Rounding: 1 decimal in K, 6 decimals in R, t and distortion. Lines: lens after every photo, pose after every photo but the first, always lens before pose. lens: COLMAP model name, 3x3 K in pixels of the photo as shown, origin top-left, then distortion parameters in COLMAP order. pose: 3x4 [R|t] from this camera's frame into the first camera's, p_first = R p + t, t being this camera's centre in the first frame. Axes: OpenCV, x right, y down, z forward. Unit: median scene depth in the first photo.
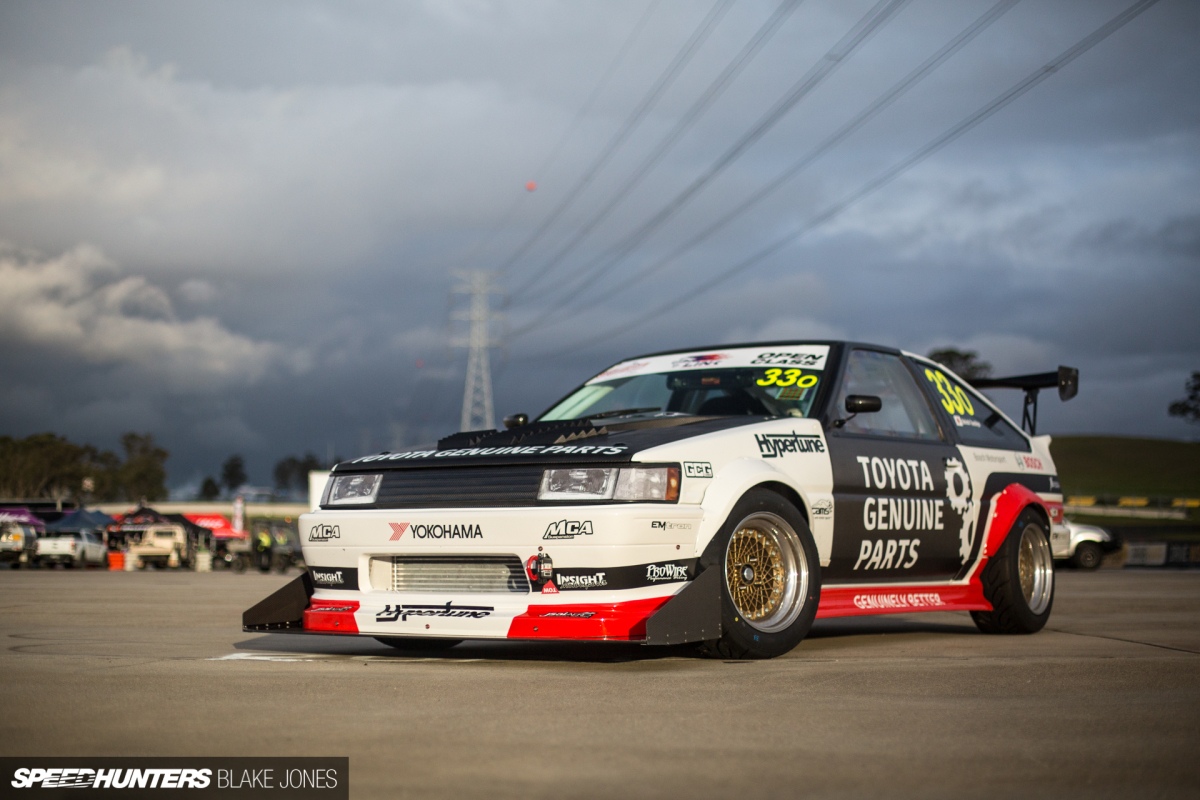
lens RADIAL K [[1743.7, 0, 600.4], [0, 1743.7, 400.3], [0, 0, 1]] dist [-0.167965, 0.000000]
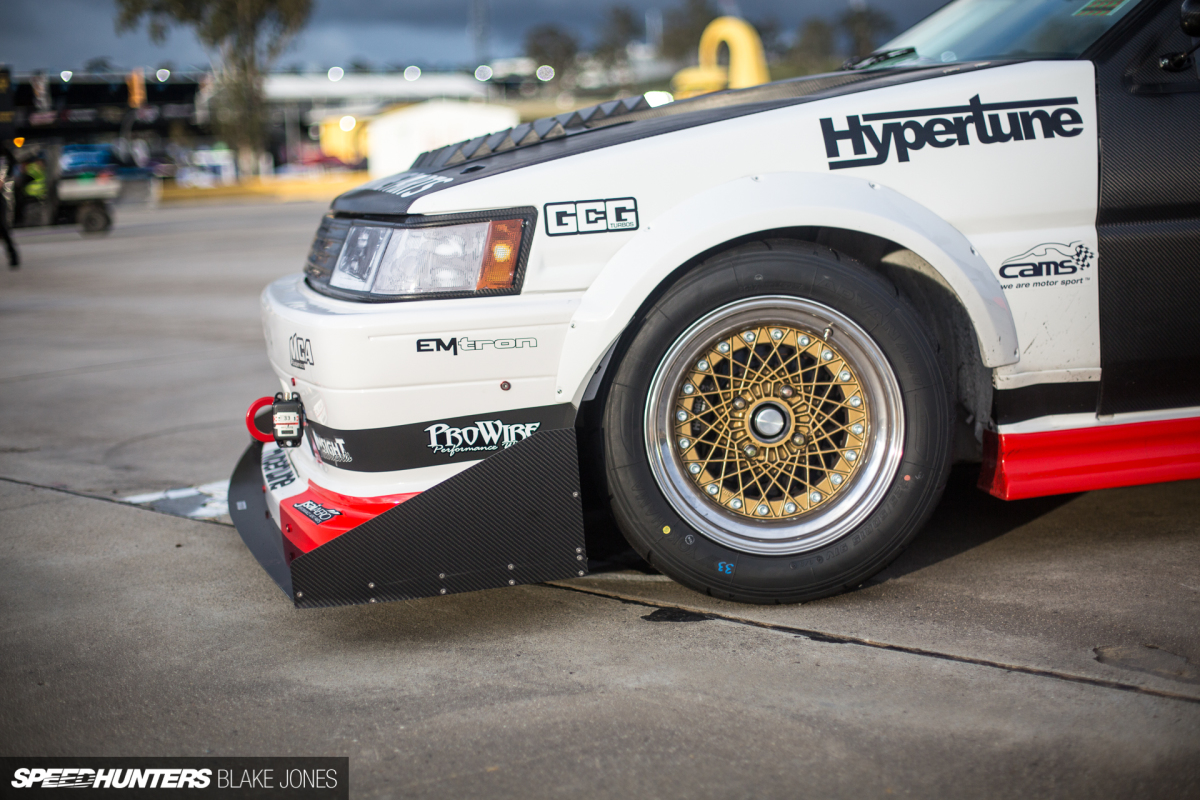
lens RADIAL K [[1743.7, 0, 599.6], [0, 1743.7, 398.0], [0, 0, 1]] dist [-0.167965, 0.000000]
pose [[0.740960, 0.049534, -0.669720, 0.382372], [0.107934, 0.975527, 0.191567, -0.002971], [0.662818, -0.214229, 0.717480, 0.650537]]
